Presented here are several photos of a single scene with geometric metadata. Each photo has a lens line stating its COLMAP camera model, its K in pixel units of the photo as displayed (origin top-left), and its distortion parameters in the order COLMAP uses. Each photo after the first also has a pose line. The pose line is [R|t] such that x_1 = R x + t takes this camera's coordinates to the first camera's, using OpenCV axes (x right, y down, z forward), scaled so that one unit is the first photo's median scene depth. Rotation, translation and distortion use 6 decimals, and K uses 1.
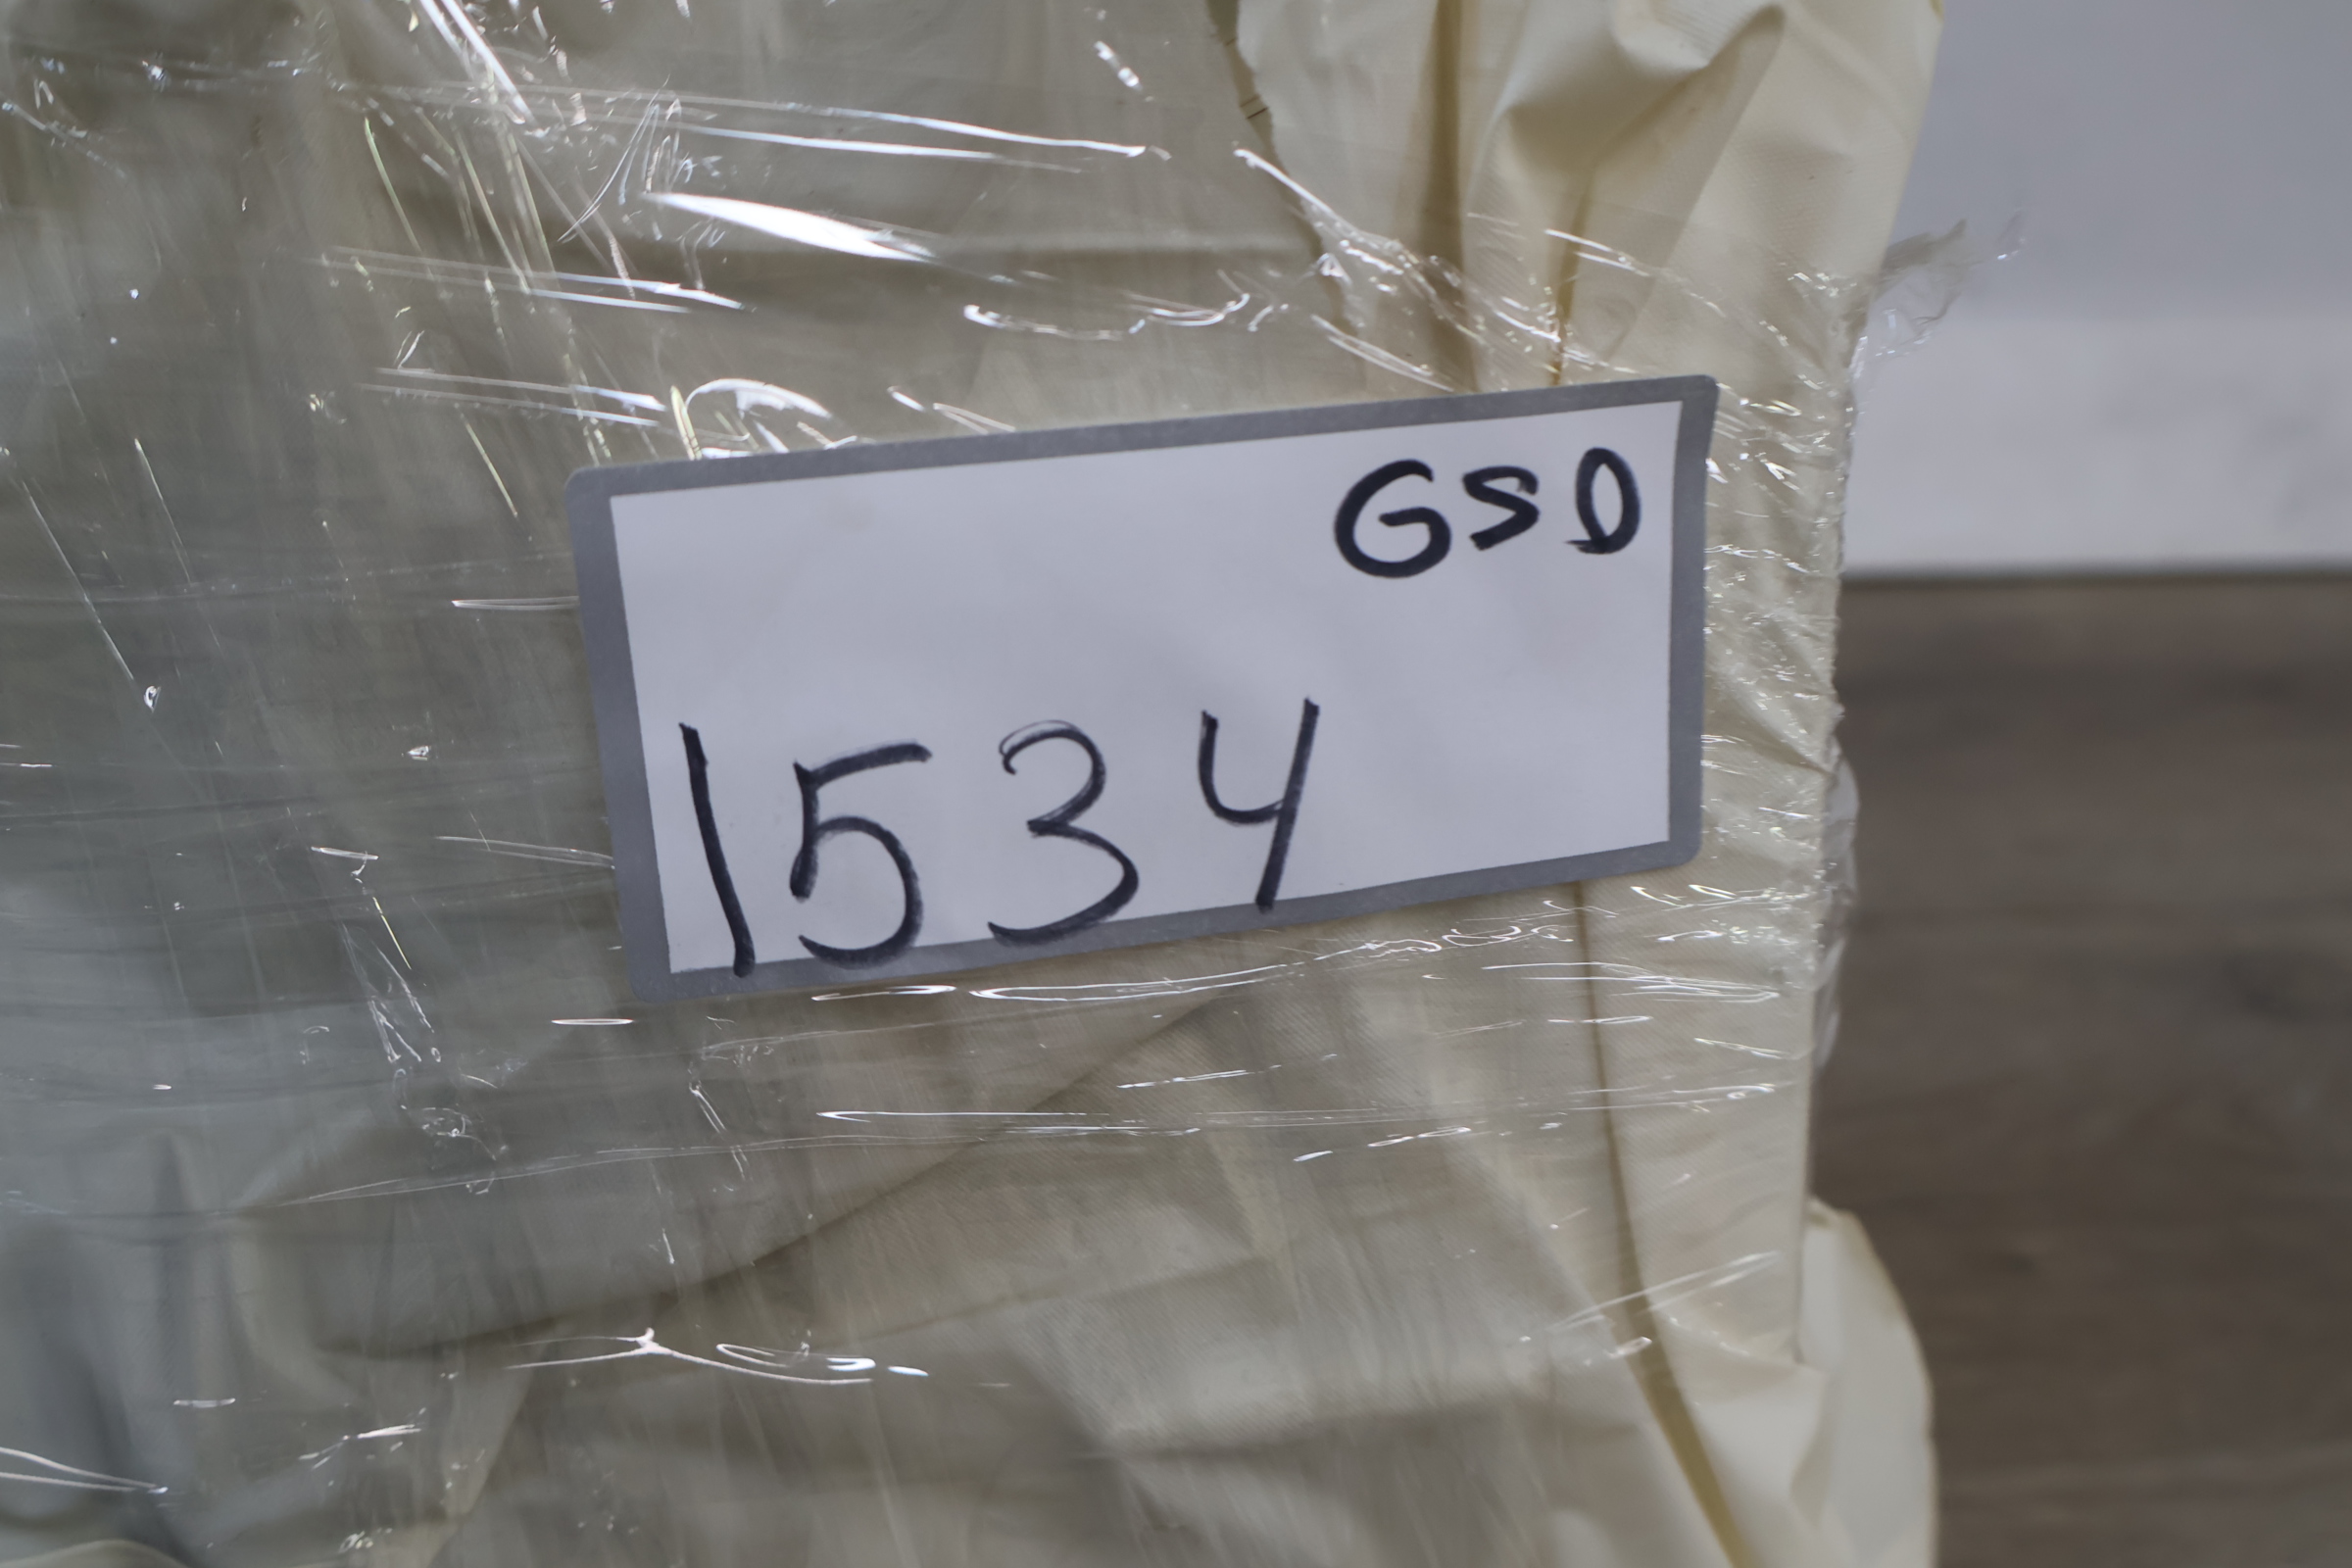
lens RADIAL K [[2384.5, 0, 1176.1], [0, 2384.5, 766.5], [0, 0, 1]] dist [0.011264, 0.000000]
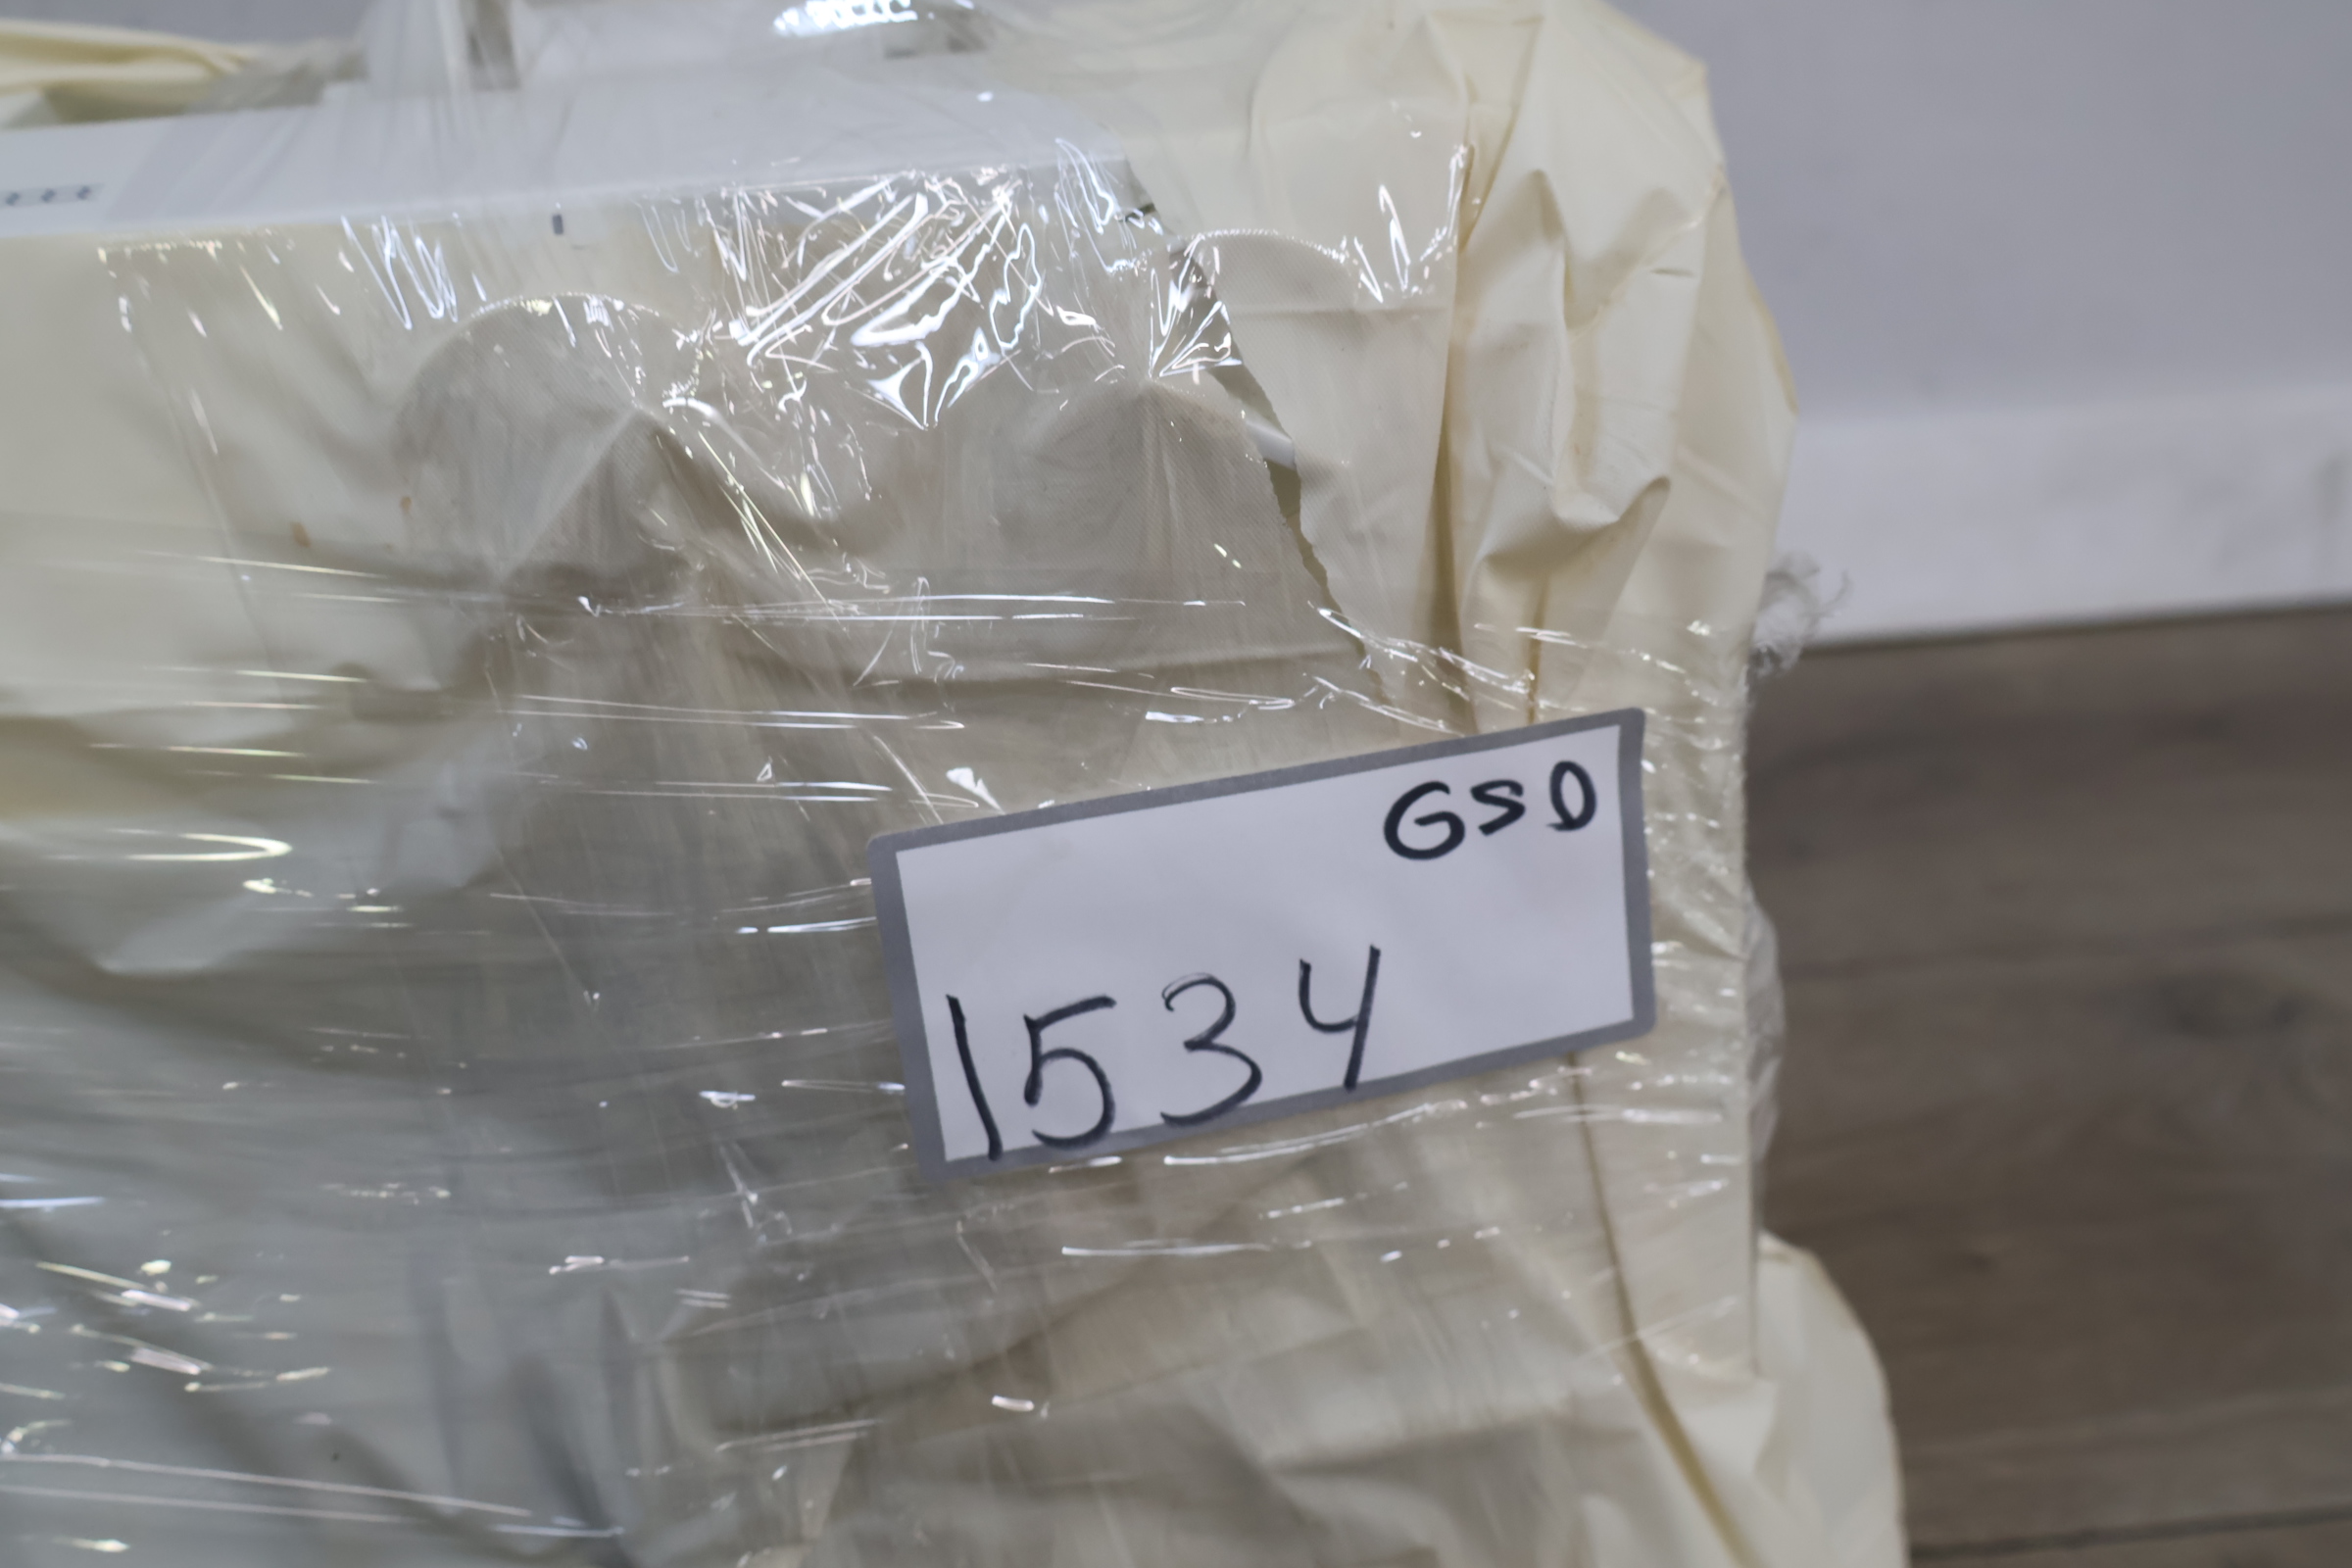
lens RADIAL K [[2384.5, 0, 1166.0], [0, 2384.5, 784.5], [0, 0, 1]] dist [0.011264, 0.000000]
pose [[0.997904, -0.059786, -0.024771, -0.027320], [0.060126, 0.998103, 0.013240, -0.150390], [0.023933, -0.014702, 0.999605, -0.437343]]
